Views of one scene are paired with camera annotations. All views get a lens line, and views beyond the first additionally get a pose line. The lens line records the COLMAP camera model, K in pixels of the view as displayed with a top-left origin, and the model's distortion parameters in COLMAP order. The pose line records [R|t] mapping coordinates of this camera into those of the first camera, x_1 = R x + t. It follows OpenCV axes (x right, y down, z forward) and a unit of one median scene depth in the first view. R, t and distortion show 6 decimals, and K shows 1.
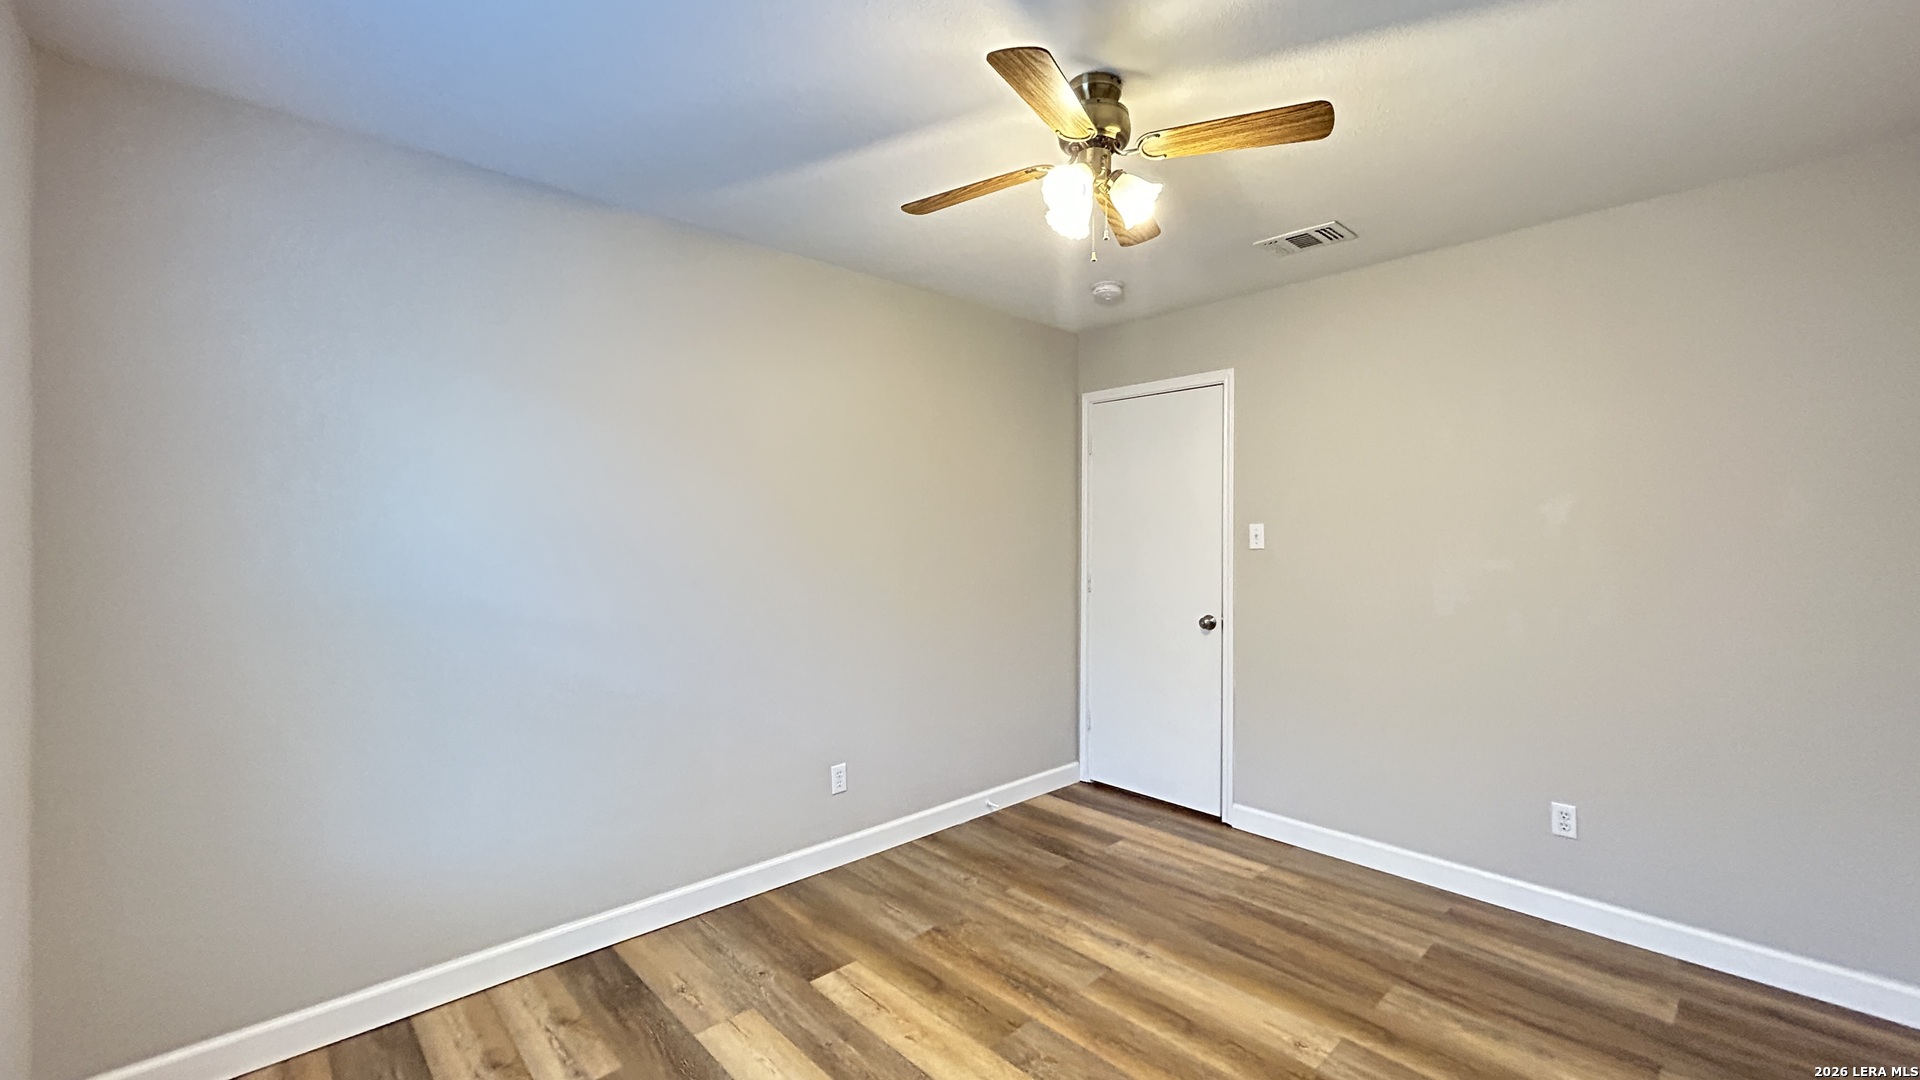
lens RADIAL K [[769.8, 0, 963.3], [0, 769.8, 539.2], [0, 0, 1]] dist [0.000065, 0.001005]
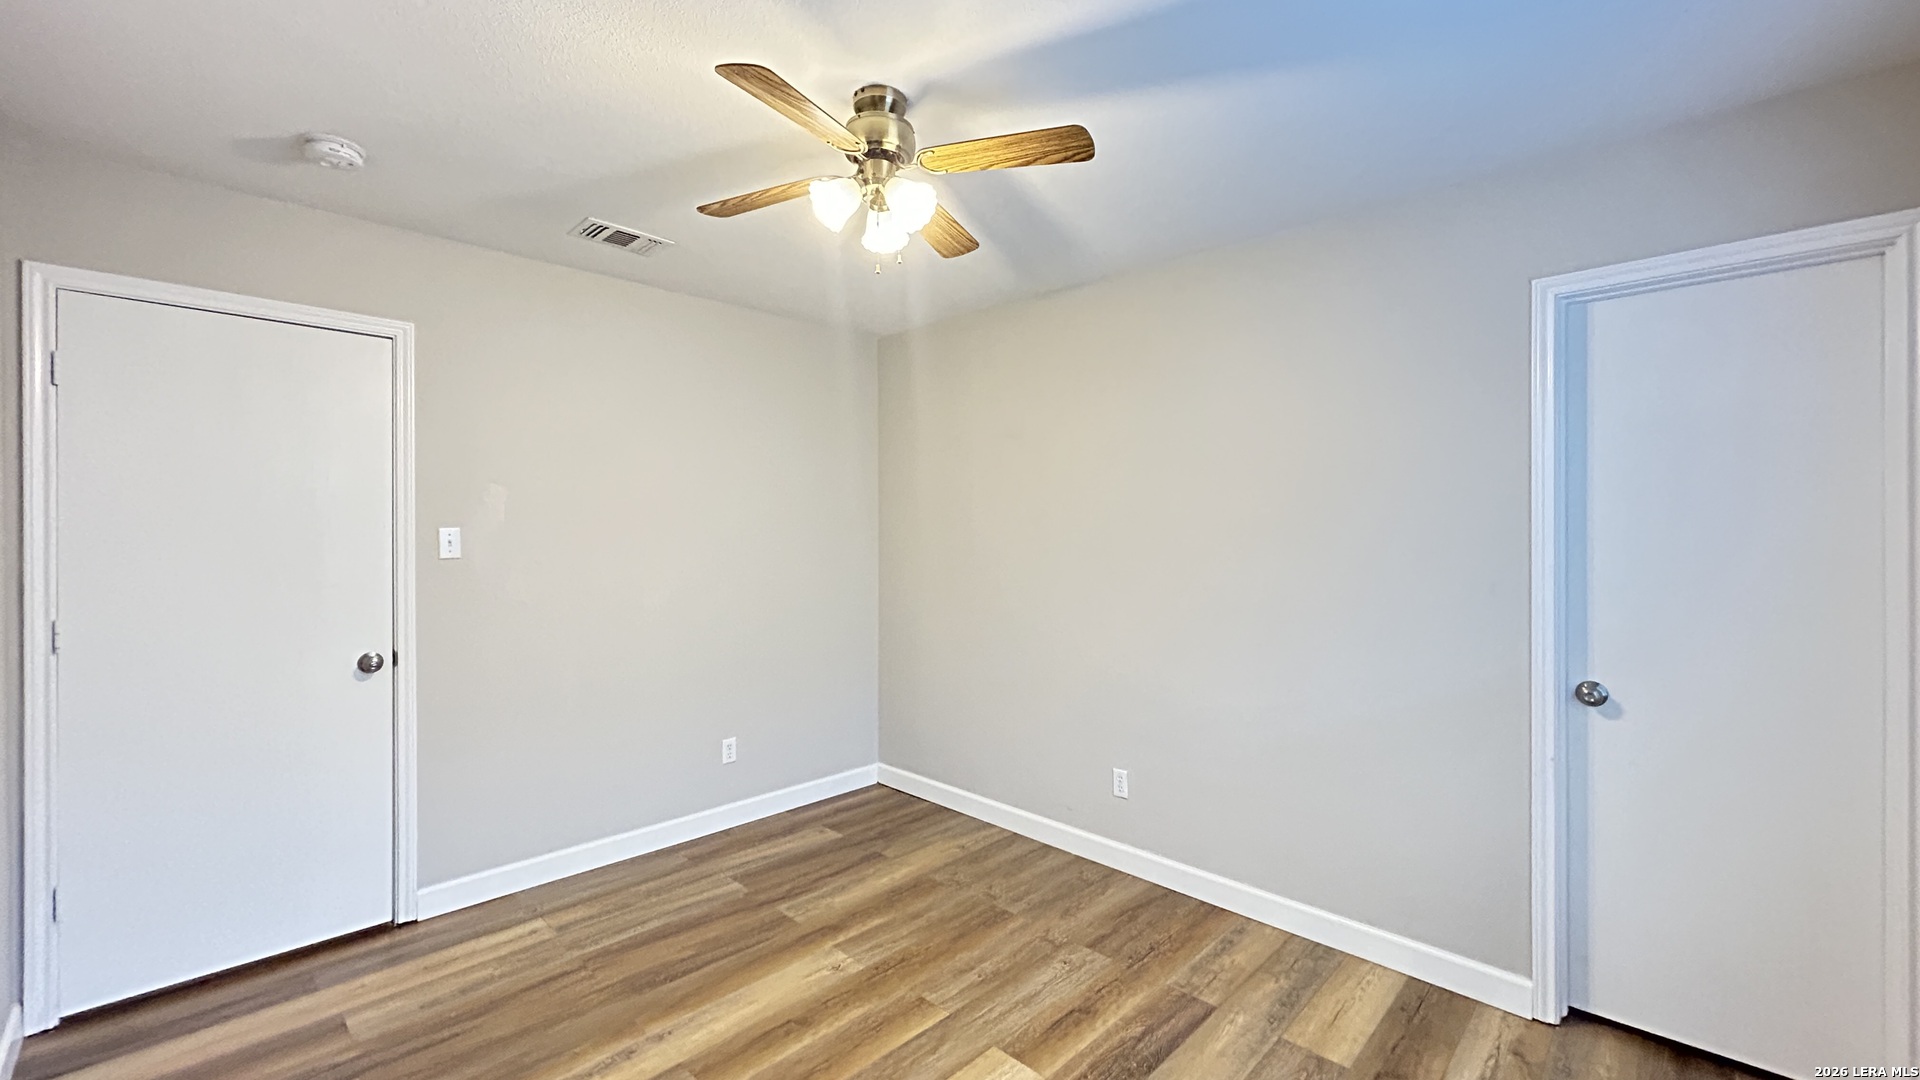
lens RADIAL K [[769.8, 0, 963.3], [0, 769.8, 539.2], [0, 0, 1]] dist [0.000065, 0.001005]
pose [[-0.045703, -0.010910, 0.998895, -0.570727], [0.003216, 0.999934, 0.011069, -0.018857], [-0.998950, 0.003719, -0.045665, 0.637099]]
